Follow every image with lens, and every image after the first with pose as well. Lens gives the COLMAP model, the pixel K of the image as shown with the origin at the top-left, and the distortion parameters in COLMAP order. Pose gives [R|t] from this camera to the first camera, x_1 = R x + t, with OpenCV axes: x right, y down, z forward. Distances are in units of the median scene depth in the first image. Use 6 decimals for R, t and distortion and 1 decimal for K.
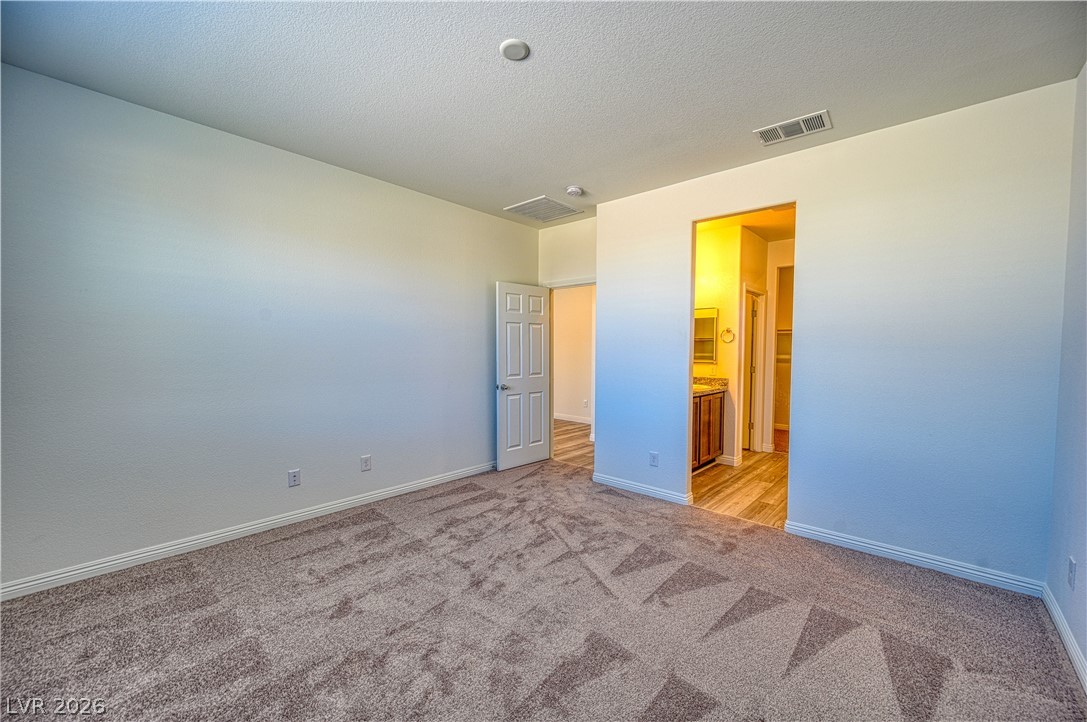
lens RADIAL K [[431.1, 0, 538.9], [0, 431.1, 364.7], [0, 0, 1]] dist [0.001075, 0.000388]
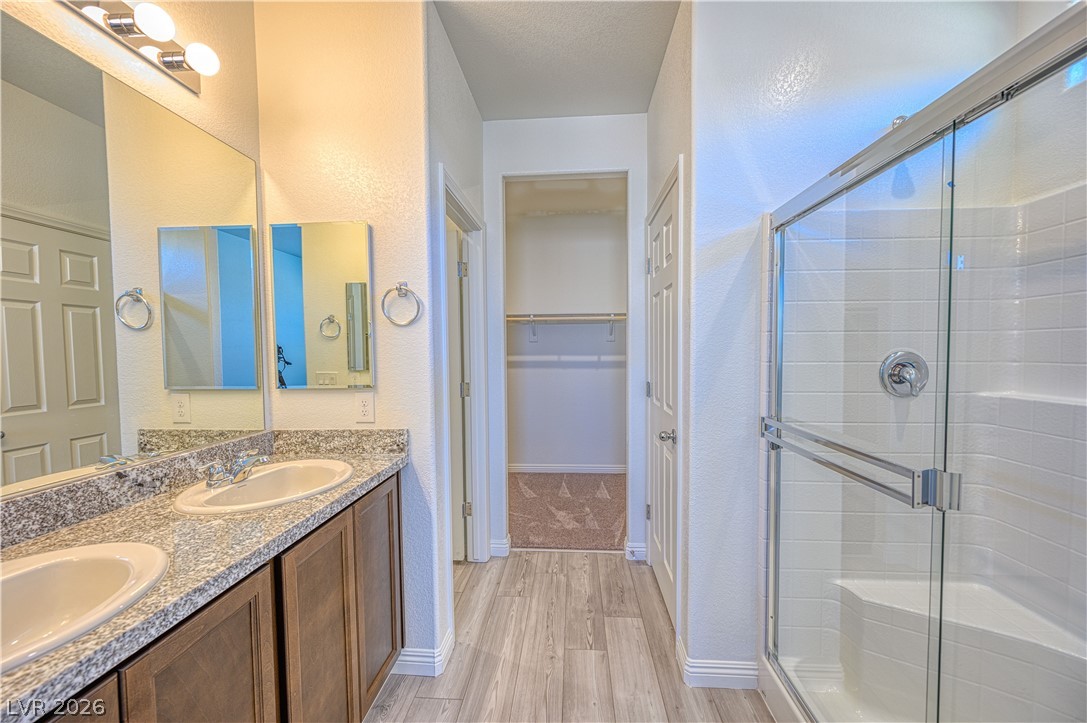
lens RADIAL K [[431.1, 0, 541.3], [0, 431.1, 364.7], [0, 0, 1]] dist [0.001075, 0.000388]
pose [[0.786412, -0.040503, 0.616373, 0.305136], [0.042497, 0.999031, 0.011428, -0.018811], [-0.616239, 0.017207, 0.787371, 0.647881]]
